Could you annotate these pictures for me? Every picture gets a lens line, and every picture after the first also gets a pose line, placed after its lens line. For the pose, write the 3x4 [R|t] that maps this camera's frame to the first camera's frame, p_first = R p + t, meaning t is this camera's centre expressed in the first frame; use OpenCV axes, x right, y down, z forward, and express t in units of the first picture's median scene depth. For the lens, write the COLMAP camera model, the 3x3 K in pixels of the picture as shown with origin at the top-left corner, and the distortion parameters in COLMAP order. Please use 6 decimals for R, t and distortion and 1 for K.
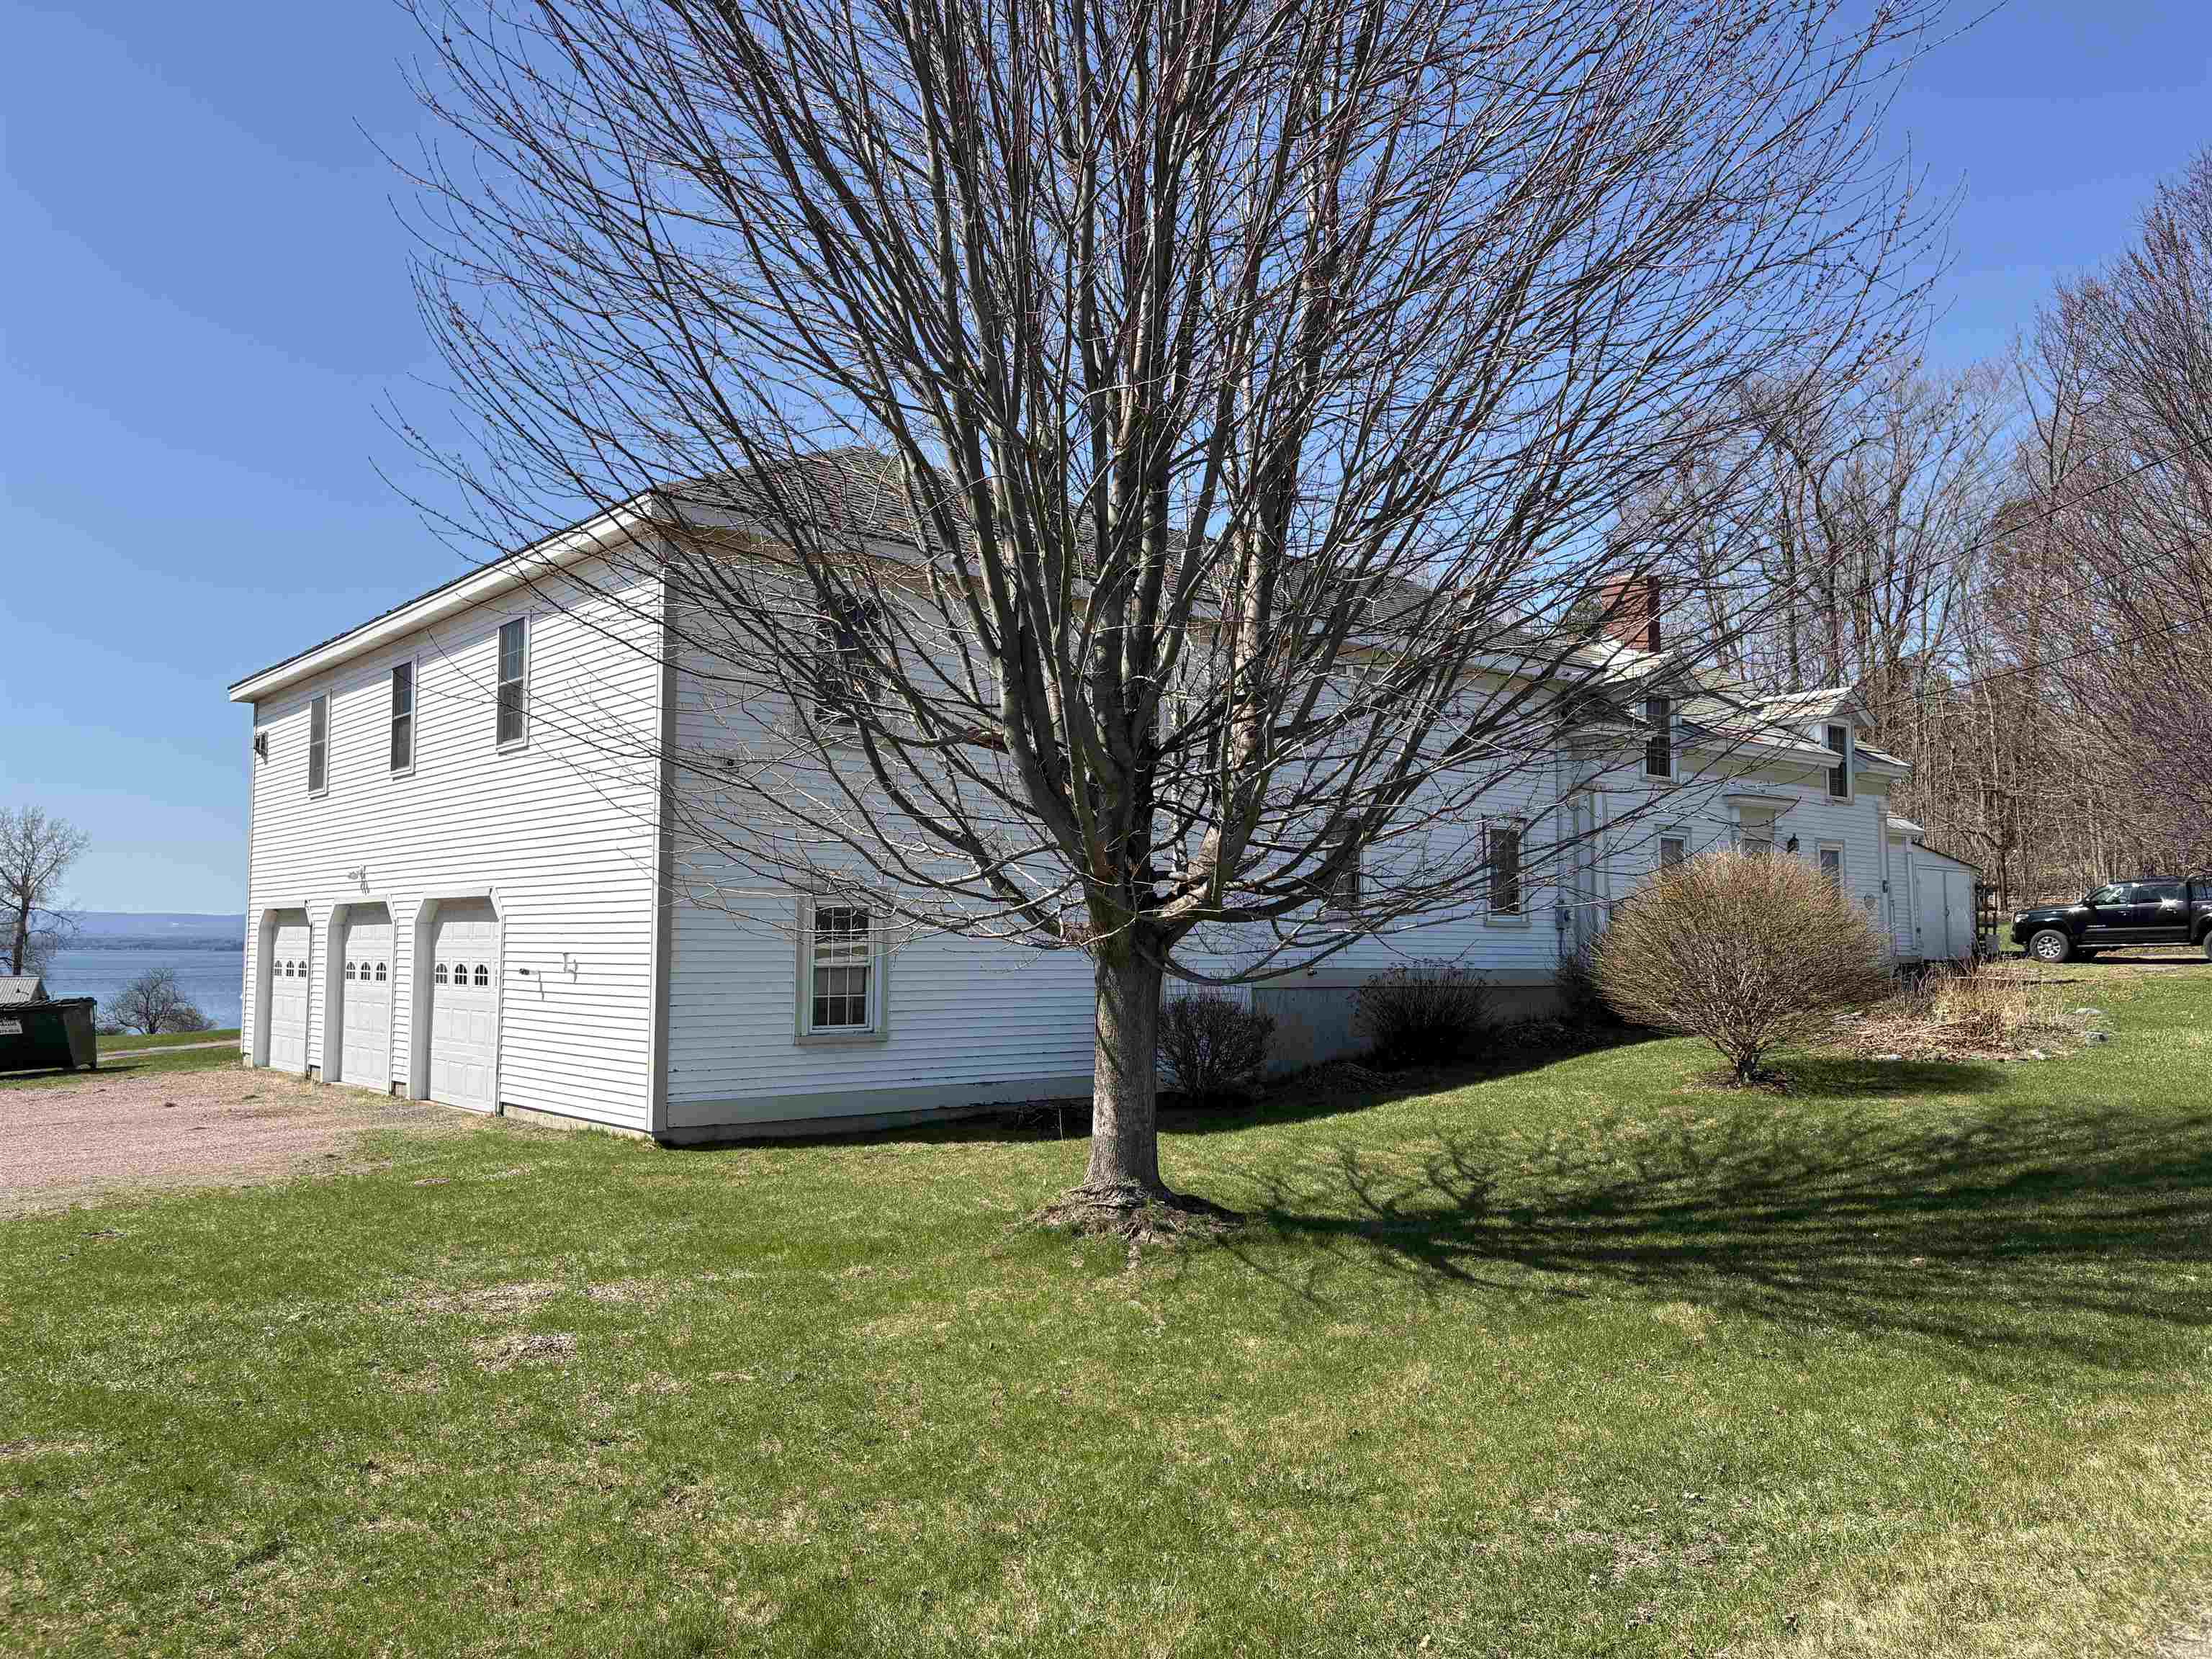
lens RADIAL K [[1684.7, 0, 1106.0], [0, 1684.7, 829.5], [0, 0, 1]] dist [0.044521, -0.000675]
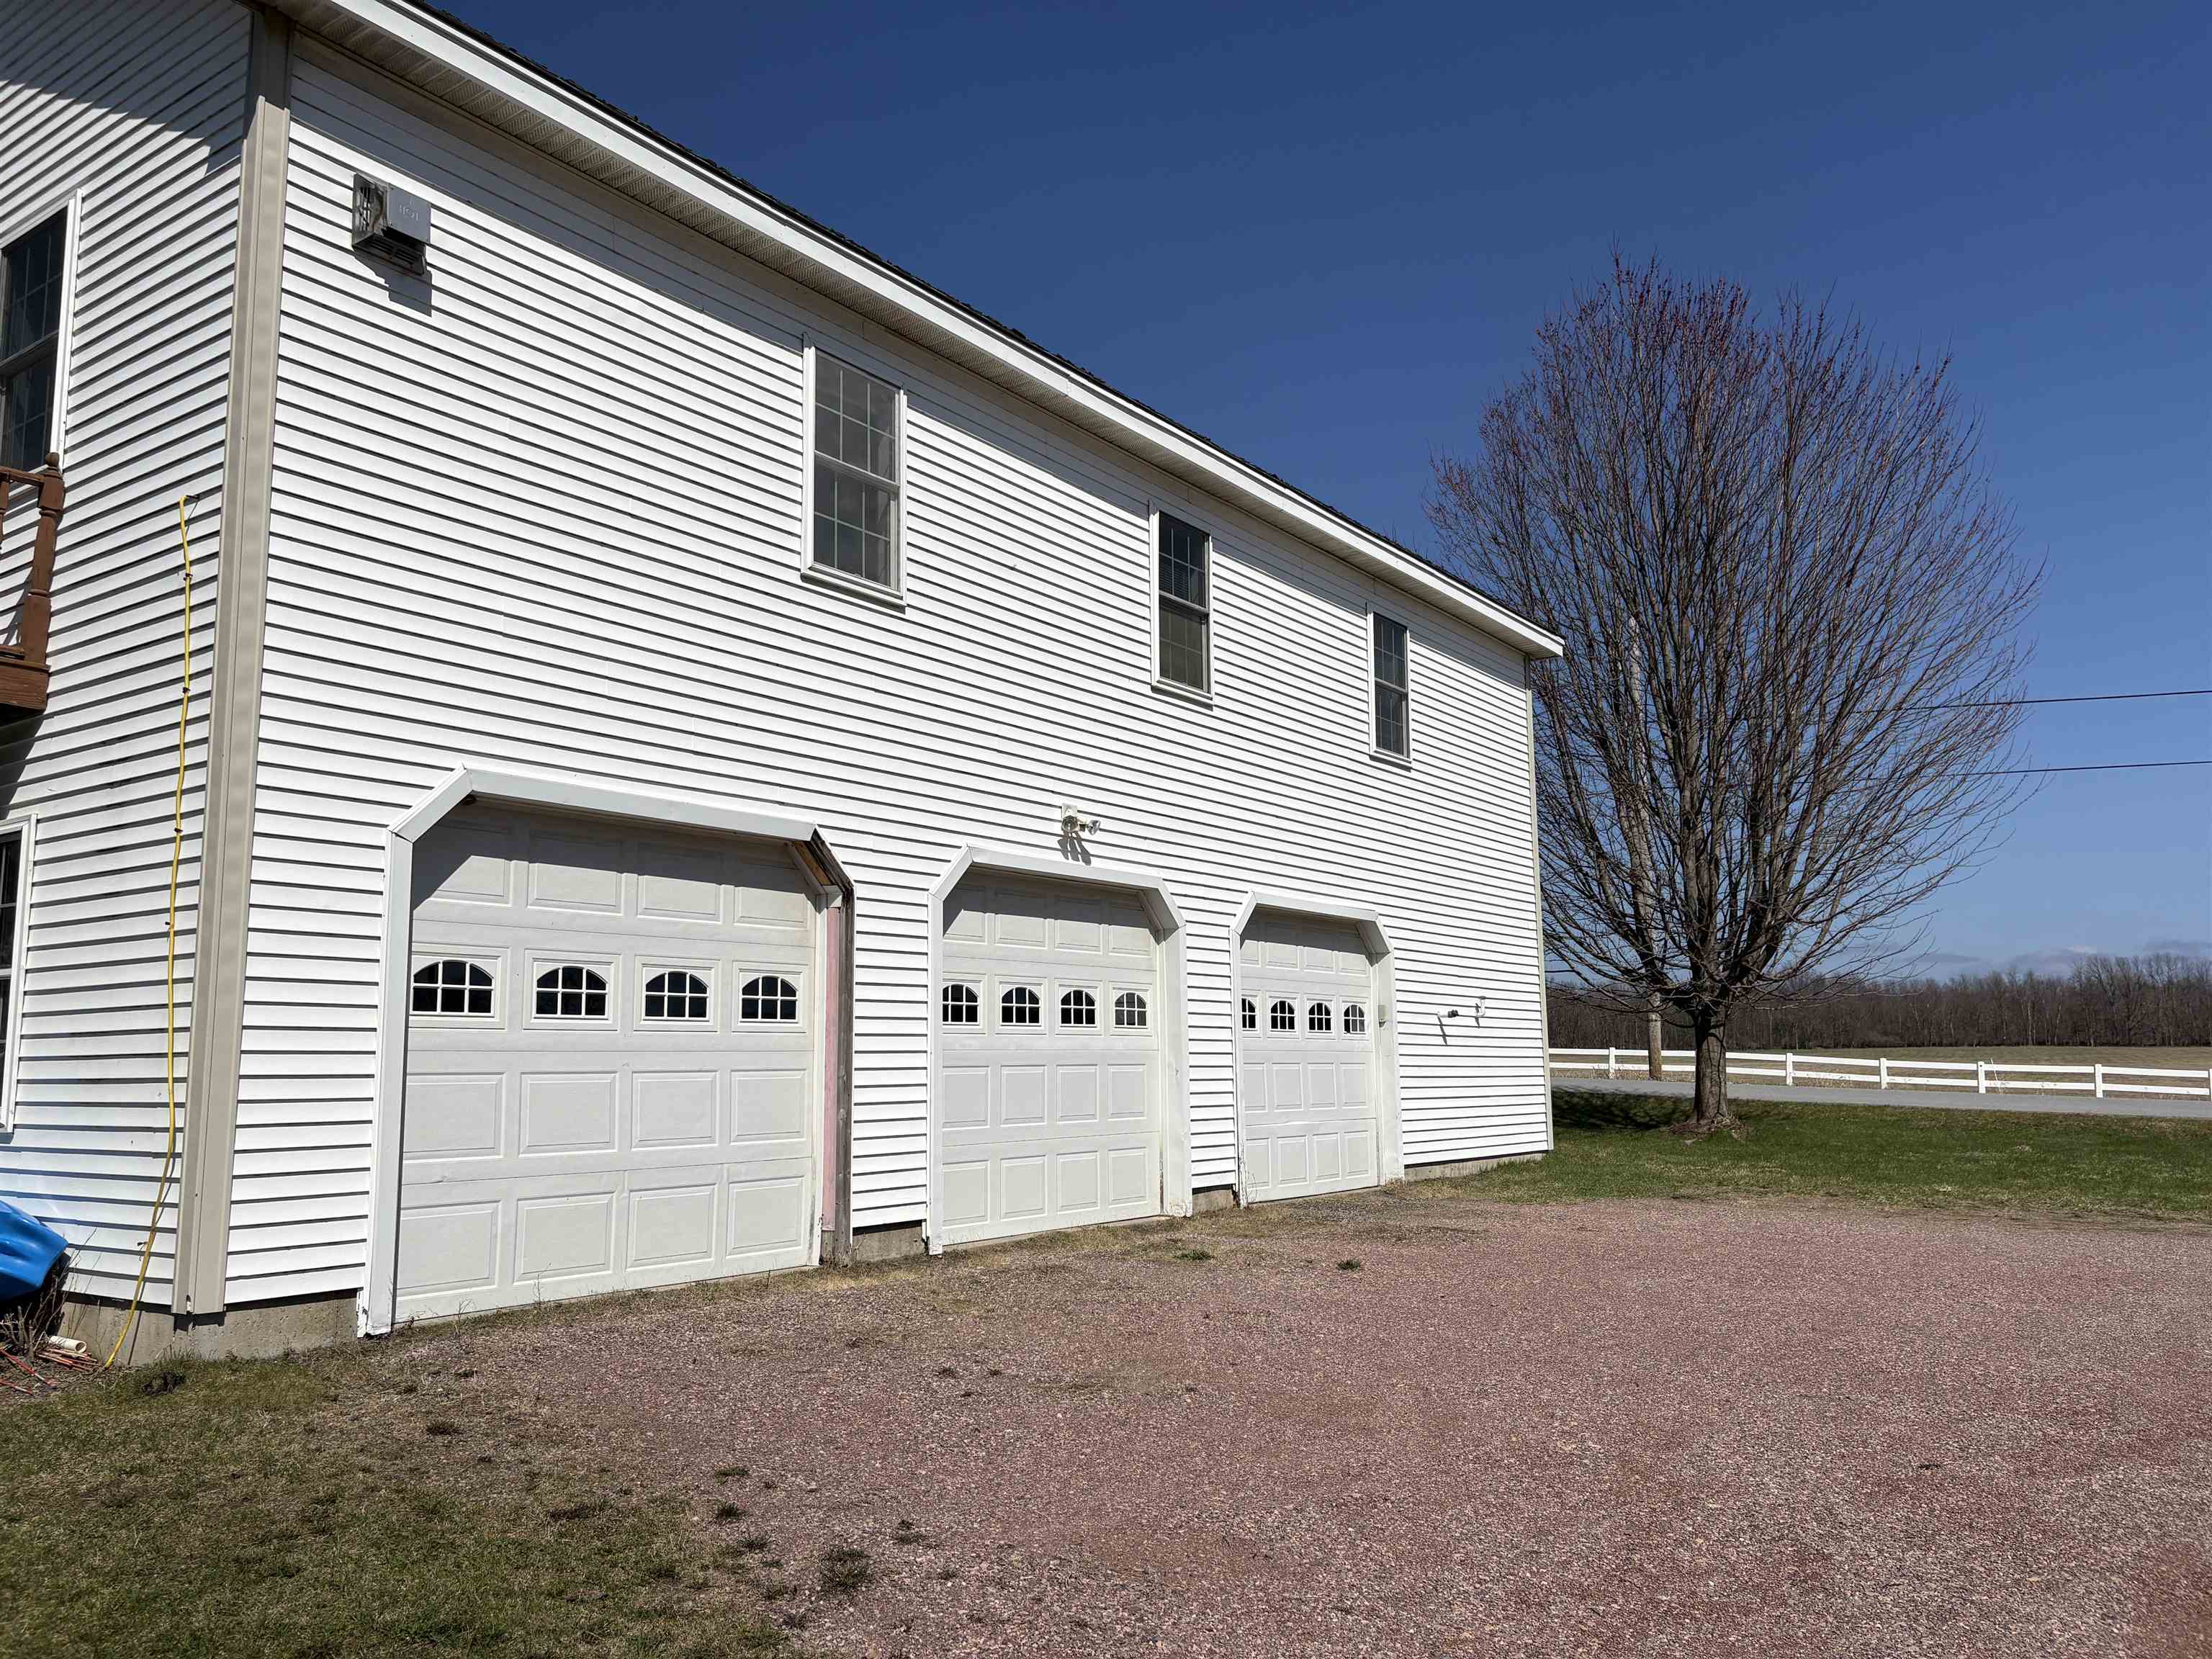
lens RADIAL K [[1684.7, 0, 1106.0], [0, 1684.7, 829.5], [0, 0, 1]] dist [0.044521, -0.000675]
pose [[-0.253518, 0.134808, 0.957891, -1.087716], [-0.056873, 0.986452, -0.153879, 0.125297], [-0.965657, -0.093489, -0.242417, 1.286409]]
